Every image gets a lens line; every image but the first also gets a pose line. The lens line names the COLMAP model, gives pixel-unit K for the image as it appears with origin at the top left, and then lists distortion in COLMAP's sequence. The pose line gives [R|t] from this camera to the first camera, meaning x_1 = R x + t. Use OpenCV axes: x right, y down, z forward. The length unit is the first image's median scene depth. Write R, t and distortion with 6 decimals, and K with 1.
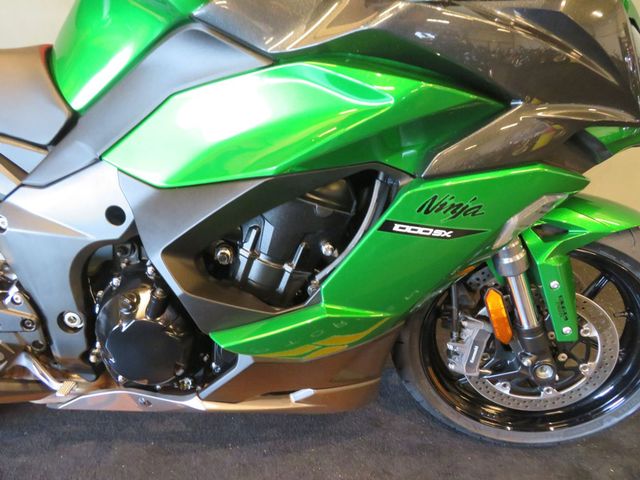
lens RADIAL K [[453.4, 0, 313.6], [0, 453.4, 239.3], [0, 0, 1]] dist [-0.009405, 0.001832]
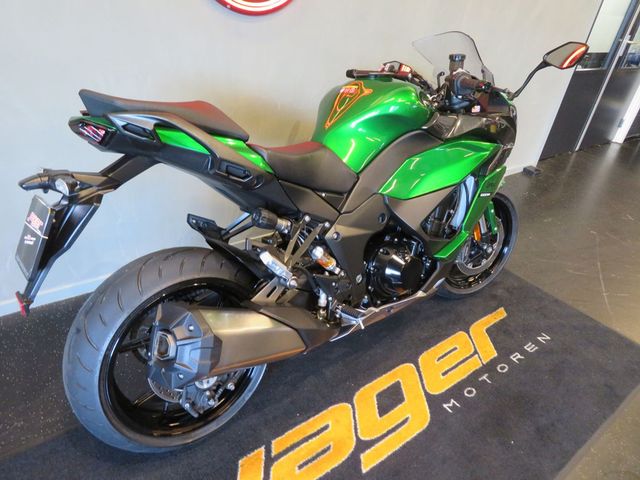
lens RADIAL K [[453.4, 0, 318.8], [0, 453.4, 237.5], [0, 0, 1]] dist [-0.009405, 0.001832]
pose [[0.787355, -0.238767, 0.568386, -1.482859], [0.255561, 0.965418, 0.051536, -0.116552], [-0.561036, 0.104680, 0.821146, -0.446695]]
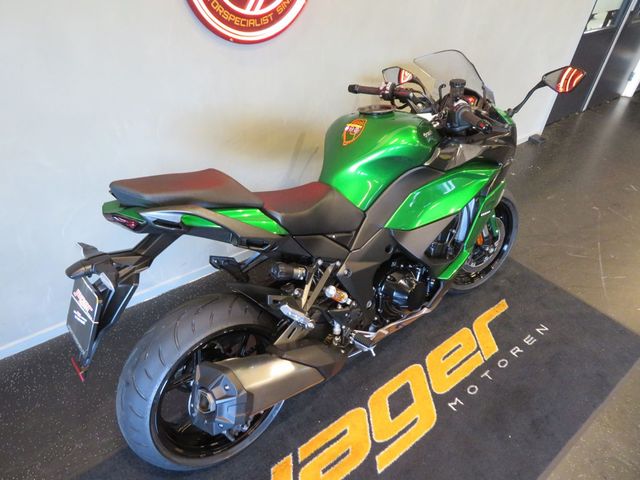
lens RADIAL K [[453.4, 0, 319.5], [0, 453.4, 237.5], [0, 0, 1]] dist [-0.009405, 0.001832]
pose [[0.782524, -0.341937, 0.520321, -1.470309], [0.302230, 0.939246, 0.162709, -0.456821], [-0.544346, 0.029932, 0.838327, -0.576453]]
